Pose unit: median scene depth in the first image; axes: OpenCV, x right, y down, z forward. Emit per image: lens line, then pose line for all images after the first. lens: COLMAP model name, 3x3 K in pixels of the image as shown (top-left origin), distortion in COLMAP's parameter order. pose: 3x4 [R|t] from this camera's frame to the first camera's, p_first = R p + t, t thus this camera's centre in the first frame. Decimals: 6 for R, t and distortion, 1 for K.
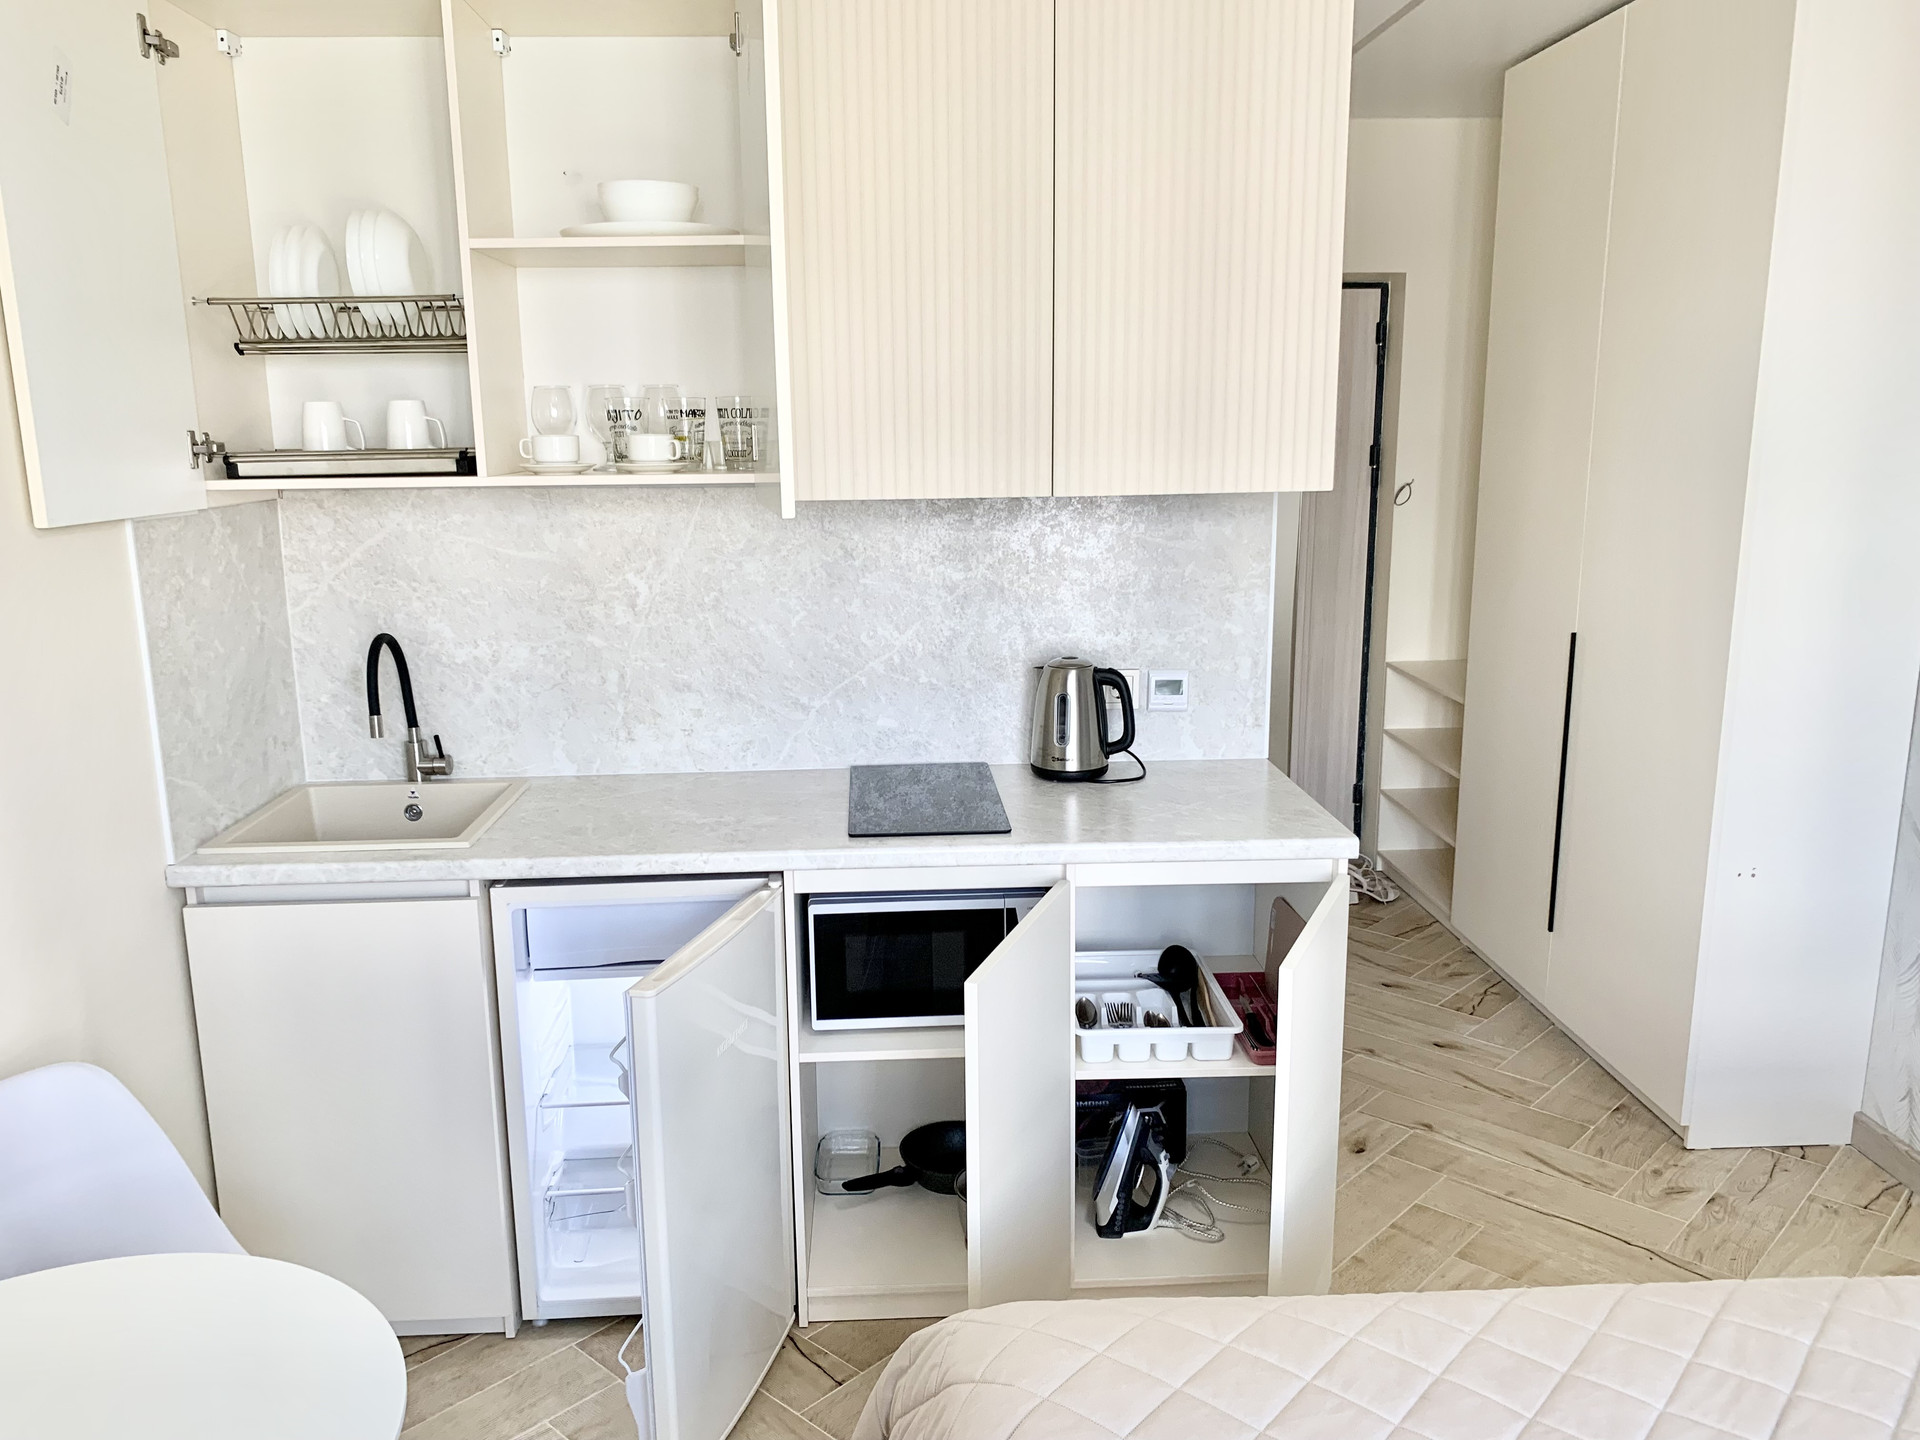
lens RADIAL K [[1440.7, 0, 947.7], [0, 1440.7, 734.6], [0, 0, 1]] dist [0.112271, -0.322490]
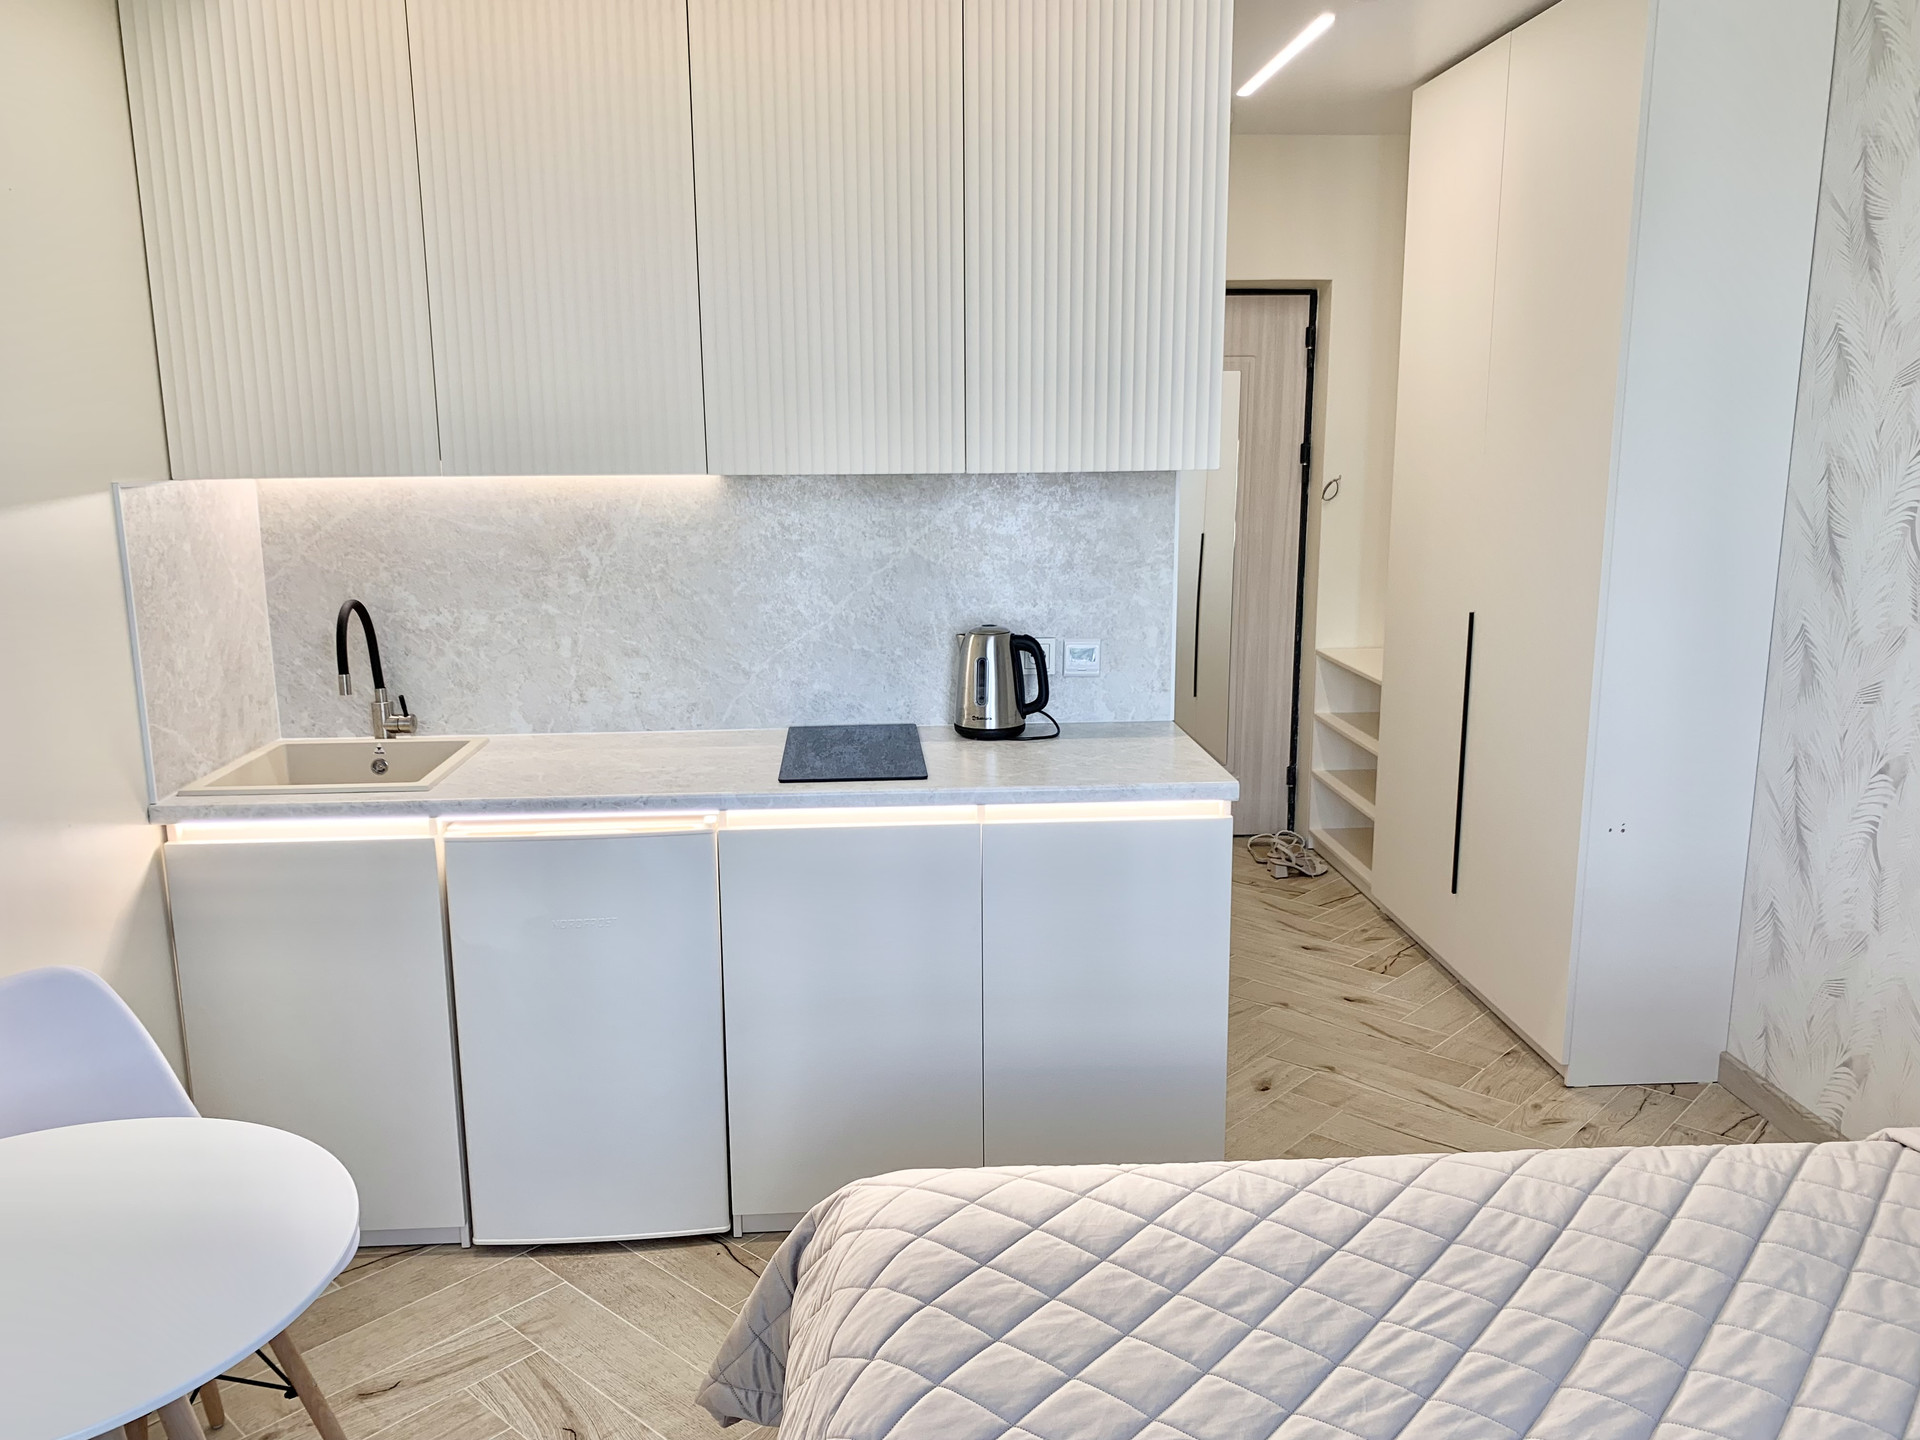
lens RADIAL K [[1448.3, 0, 968.8], [0, 1448.3, 739.1], [0, 0, 1]] dist [0.069352, -0.203278]
pose [[0.999702, 0.001459, 0.024387, 0.042134], [-0.001320, 0.999983, -0.005739, 0.038124], [-0.024394, 0.005705, 0.999686, -0.088743]]
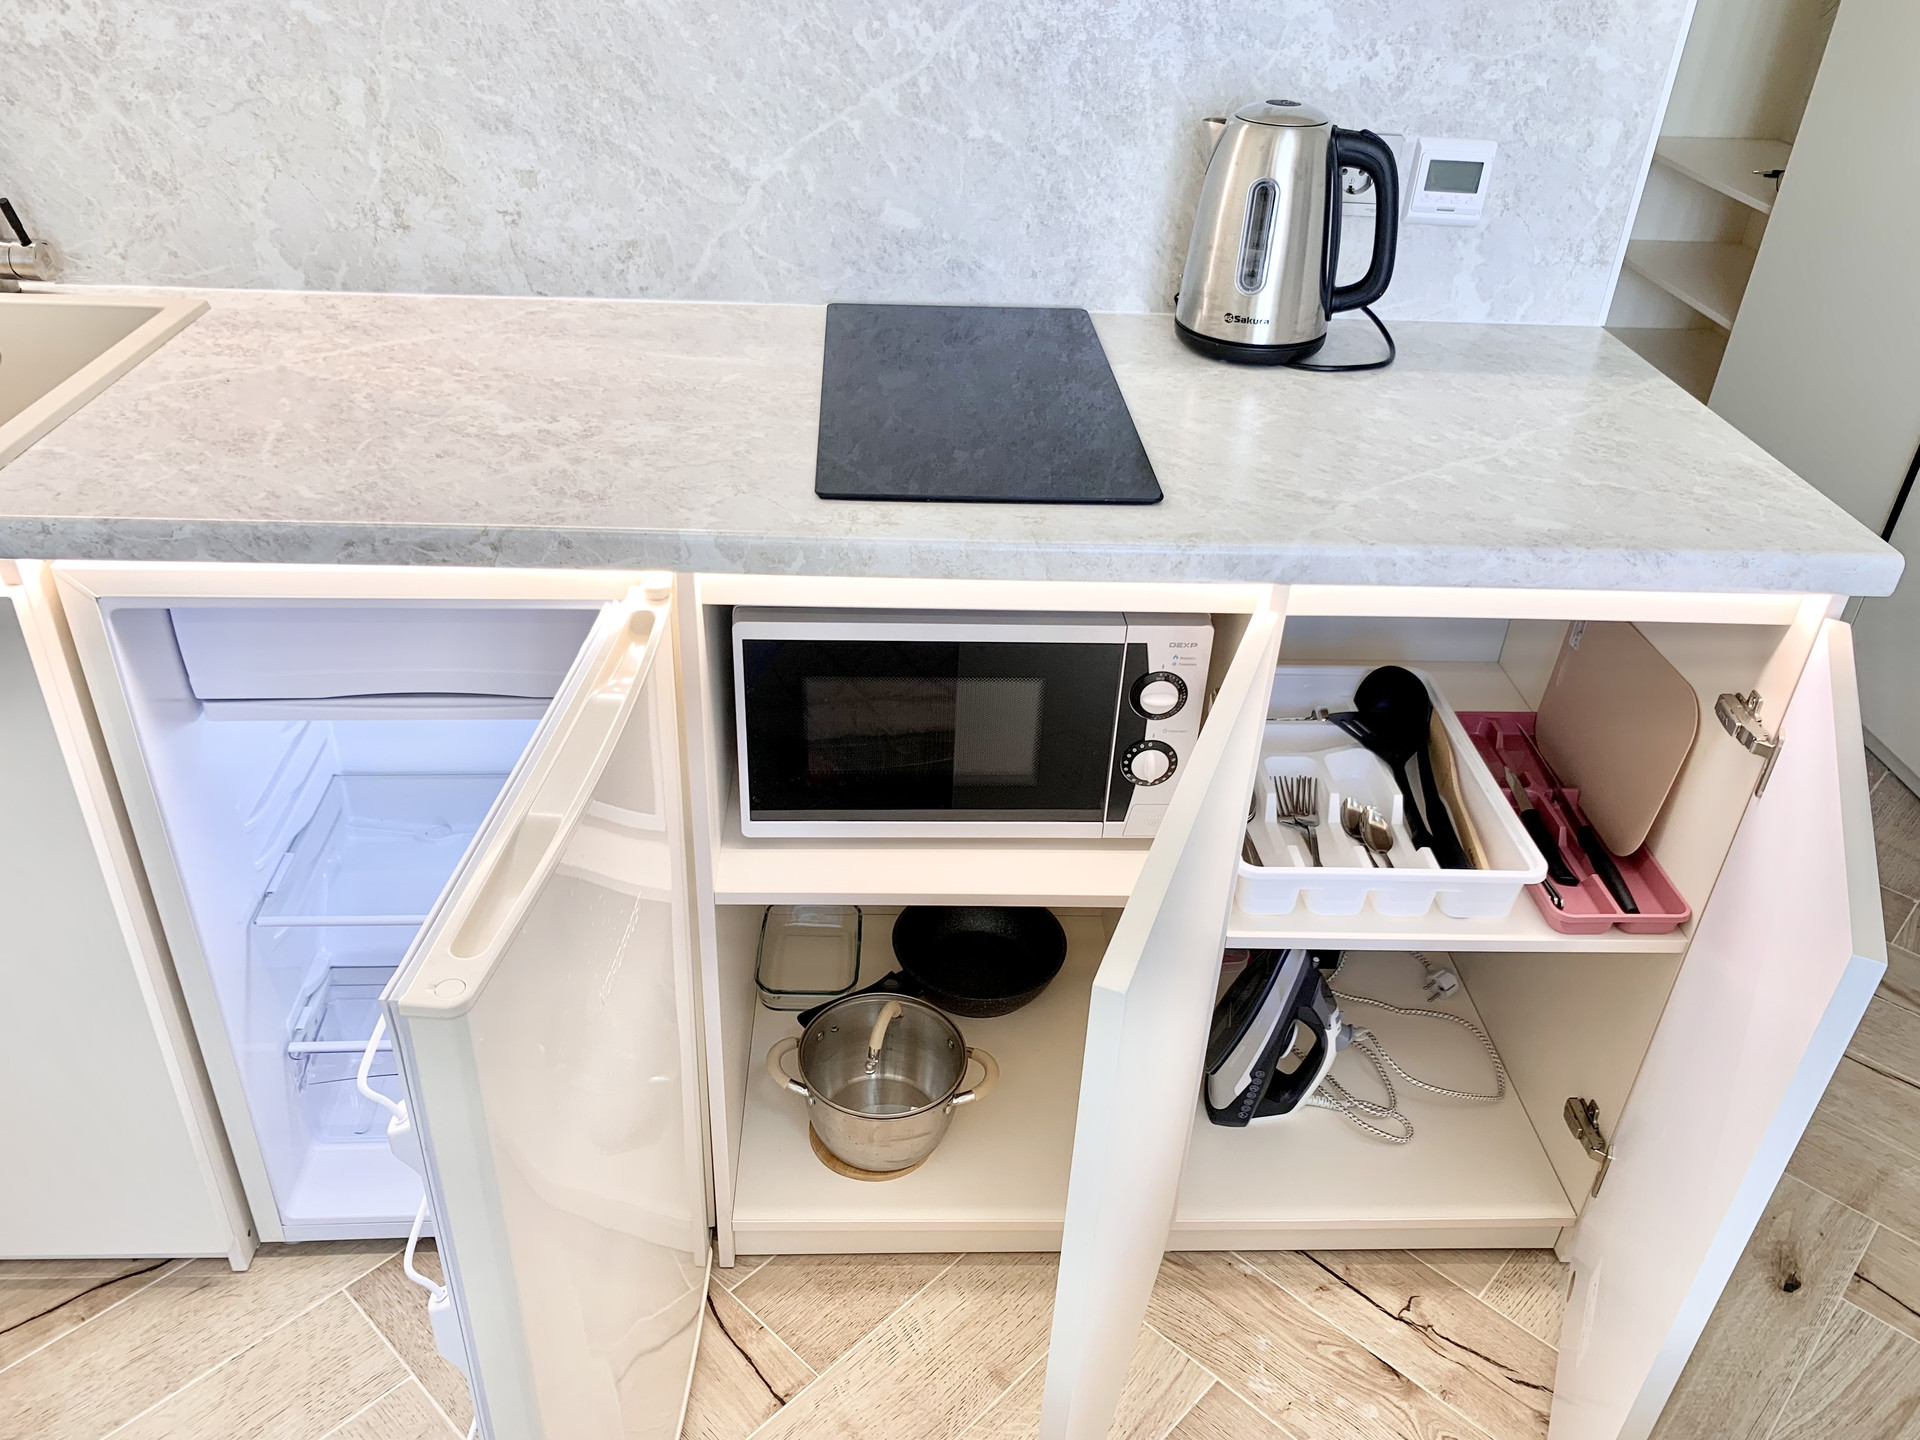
lens RADIAL K [[1489.3, 0, 951.2], [0, 1489.3, 737.0], [0, 0, 1]] dist [0.001644, -0.003937]
pose [[0.998615, 0.048683, 0.019964, -0.025900], [-0.052588, 0.936053, 0.347908, -0.021517], [-0.001750, -0.348475, 0.937316, 0.448134]]
